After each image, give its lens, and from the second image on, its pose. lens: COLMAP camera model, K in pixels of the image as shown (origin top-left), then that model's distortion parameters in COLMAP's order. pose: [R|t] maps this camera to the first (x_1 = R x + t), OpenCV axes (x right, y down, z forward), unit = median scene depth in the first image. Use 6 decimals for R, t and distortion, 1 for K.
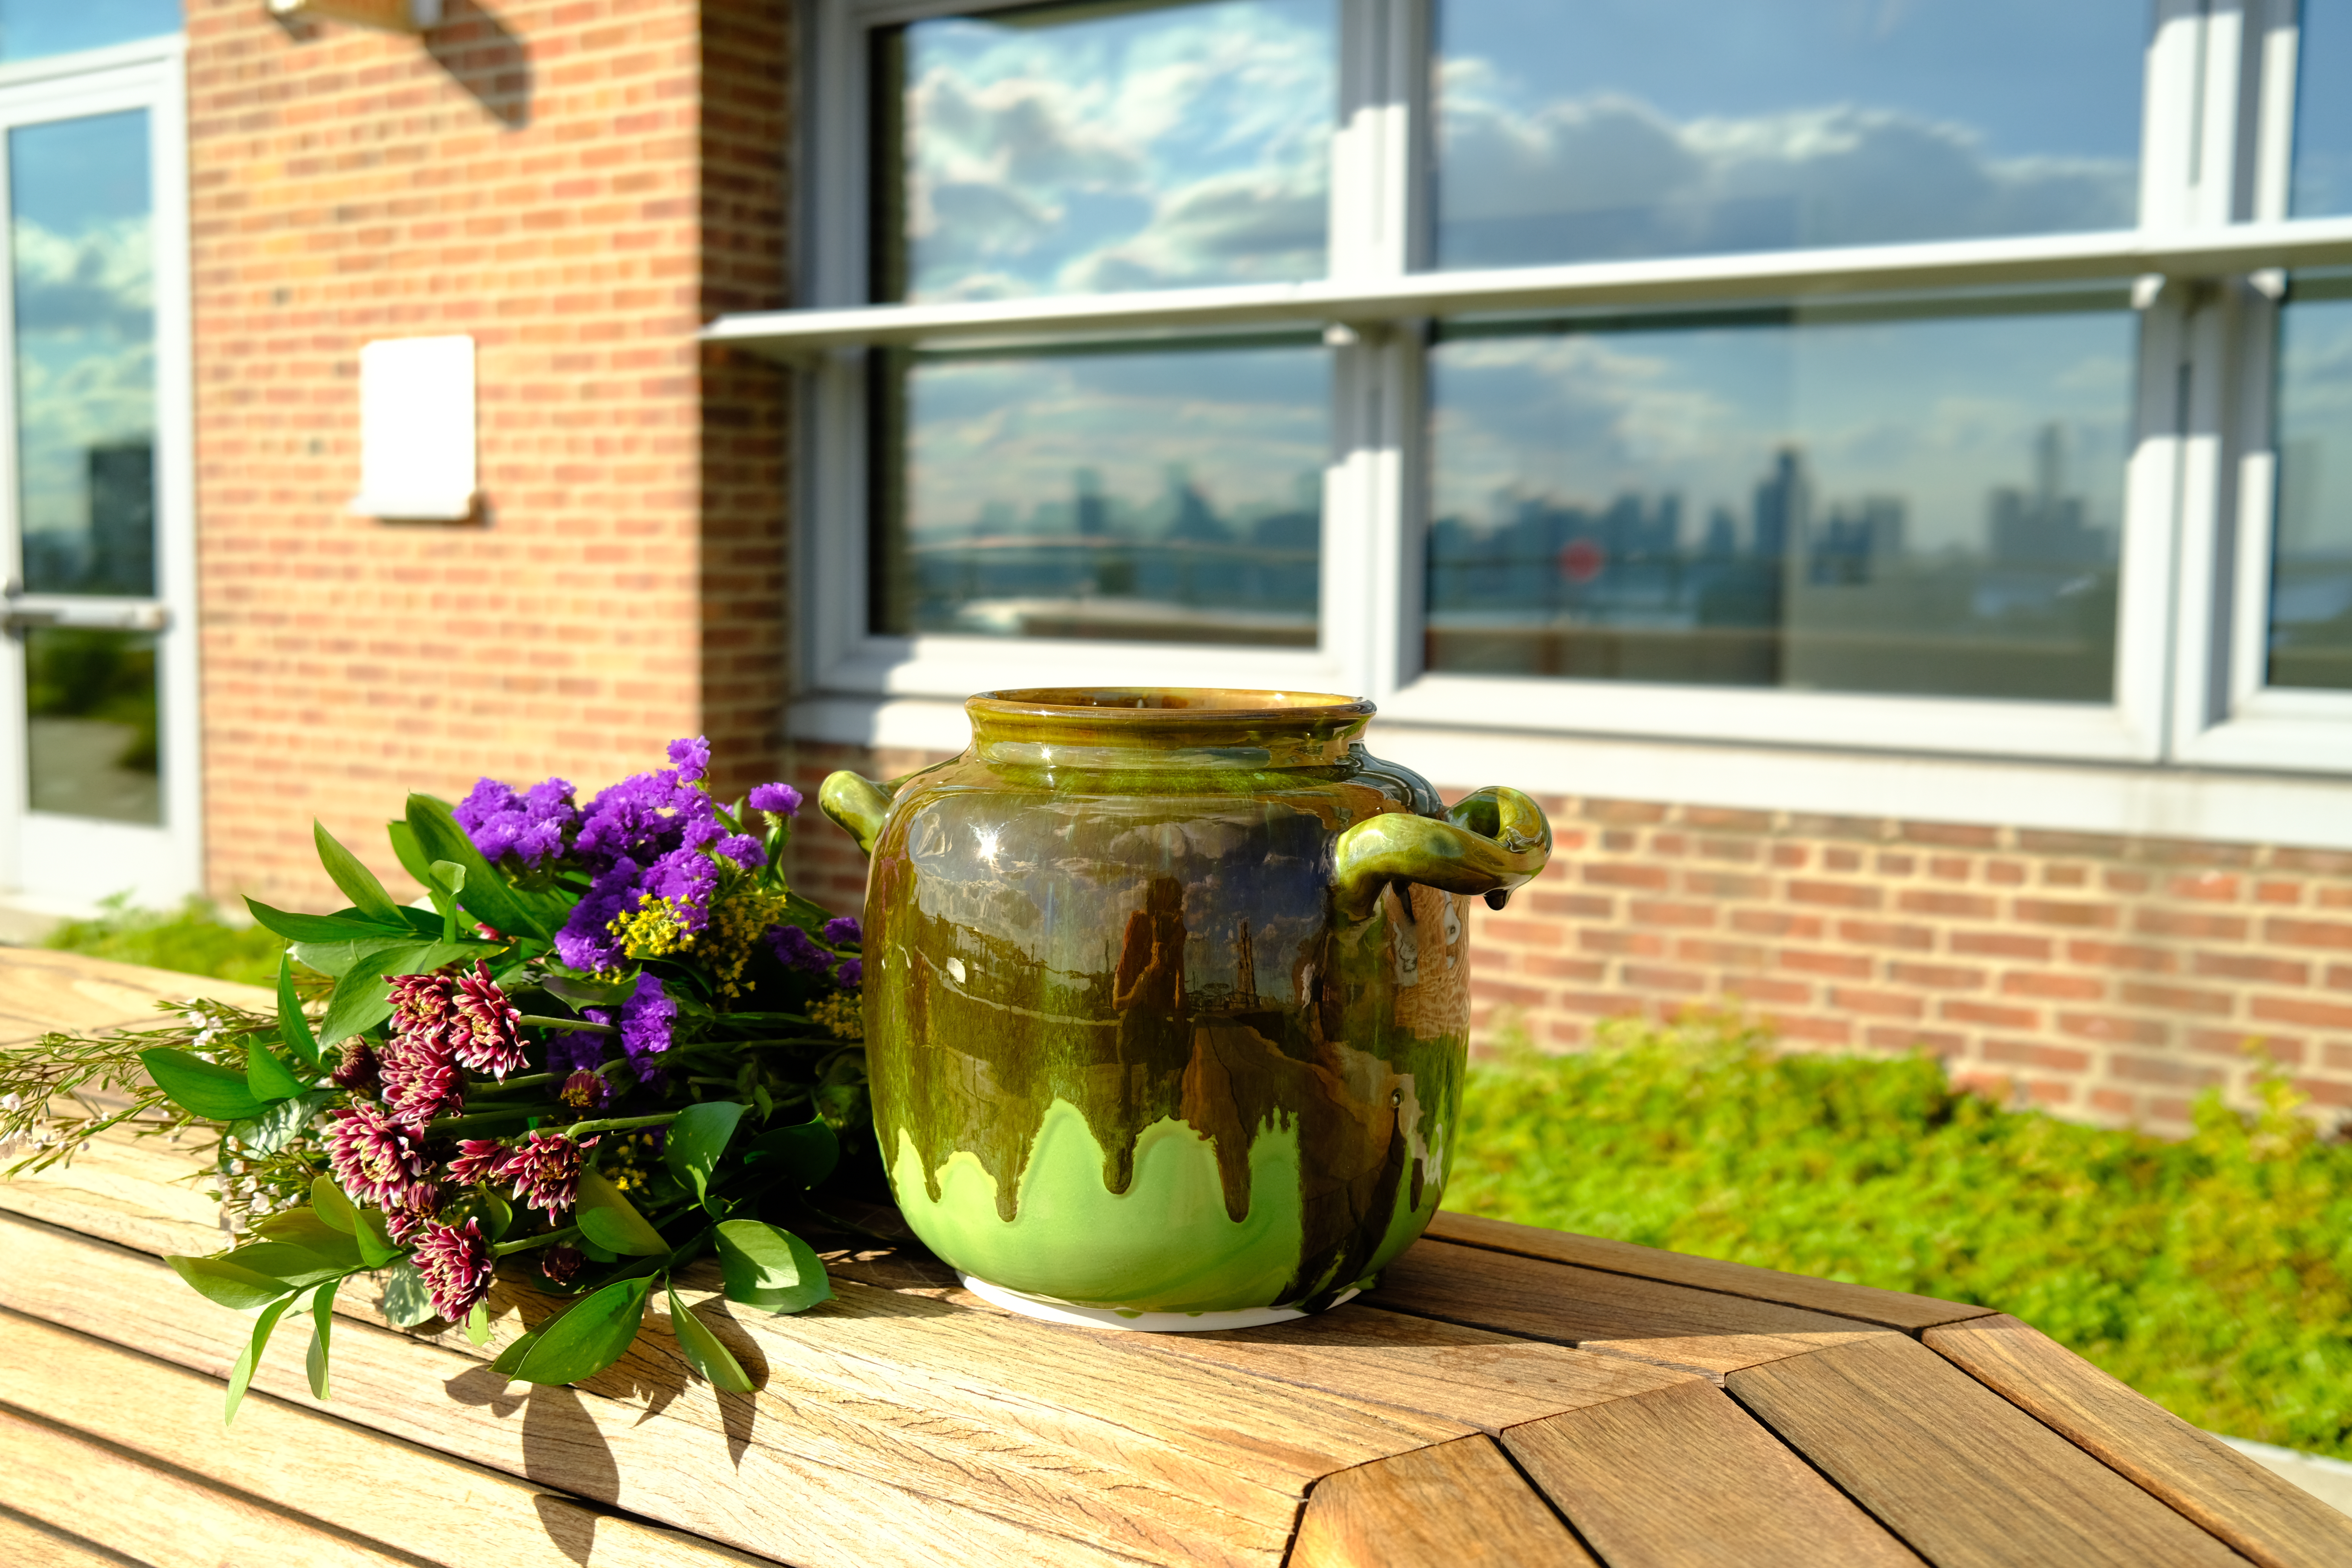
lens RADIAL K [[2442.0, 0, 1169.5], [0, 2442.0, 798.2], [0, 0, 1]] dist [-0.060054, 0.164274]
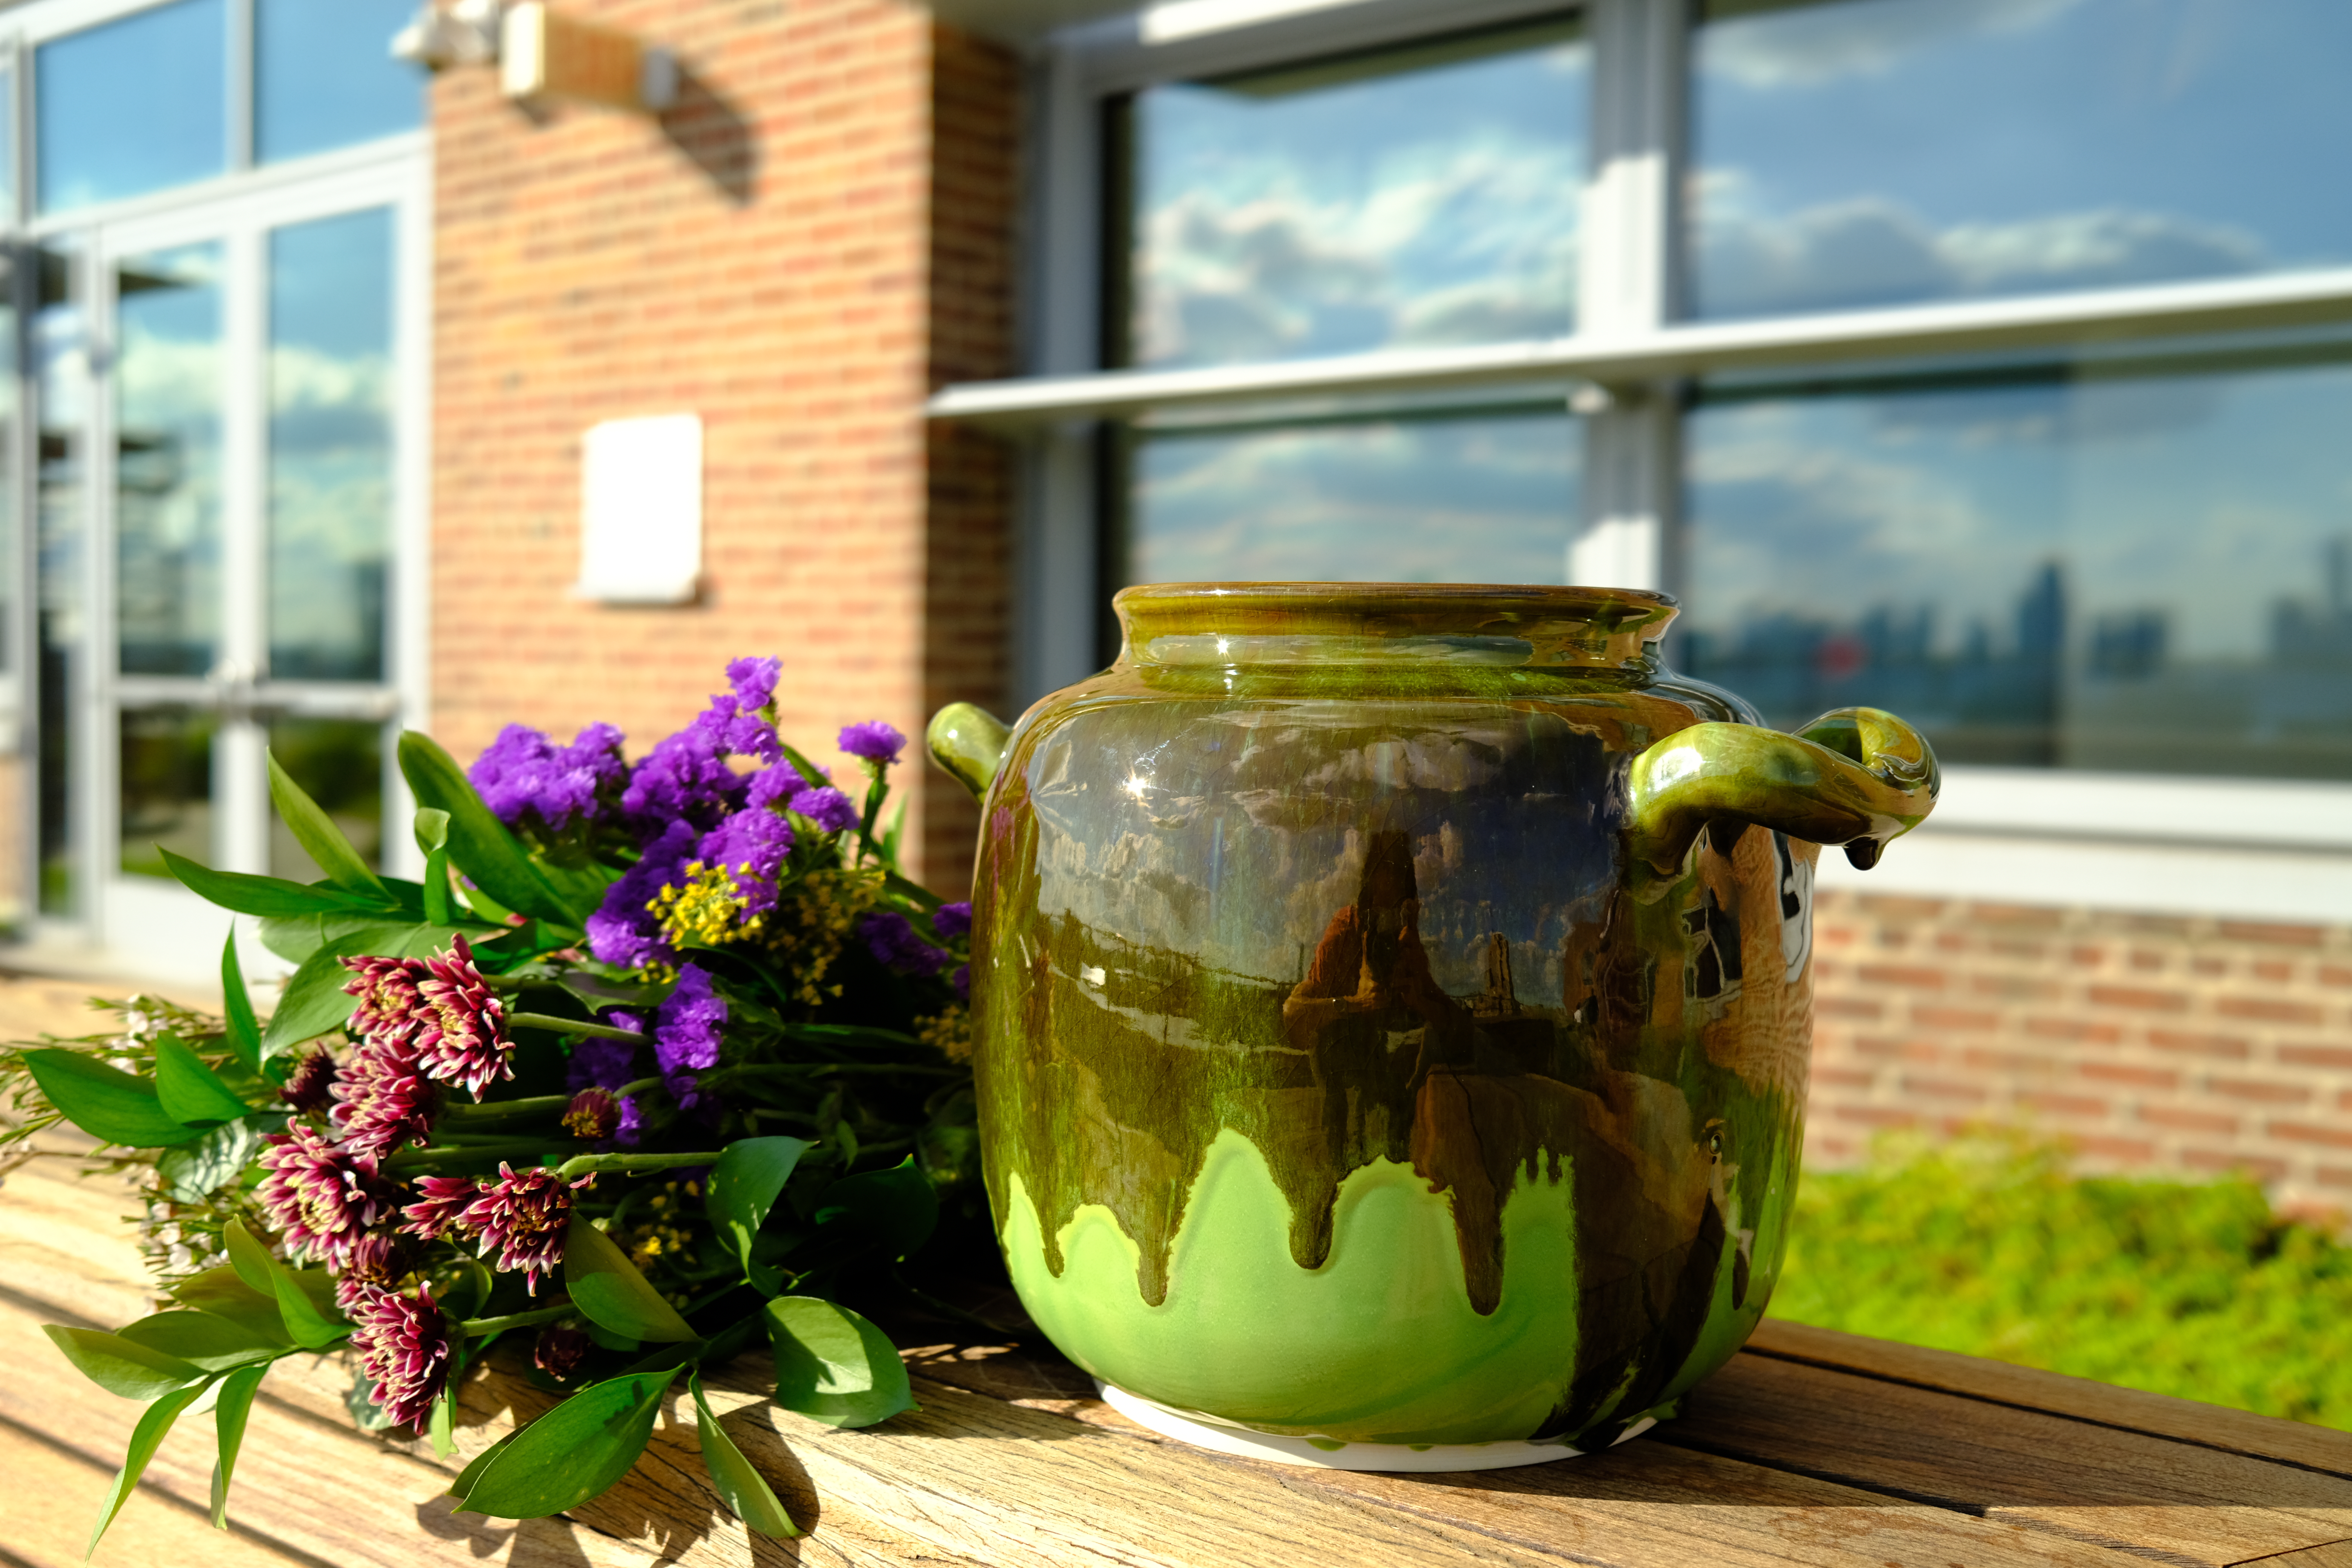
lens RADIAL K [[2442.0, 0, 1169.5], [0, 2442.0, 798.2], [0, 0, 1]] dist [-0.060054, 0.164274]
pose [[0.995185, 0.006857, -0.097770, 0.005053], [-0.011570, 0.998794, -0.047715, 0.054288], [0.097325, 0.048617, 0.994065, 0.263158]]
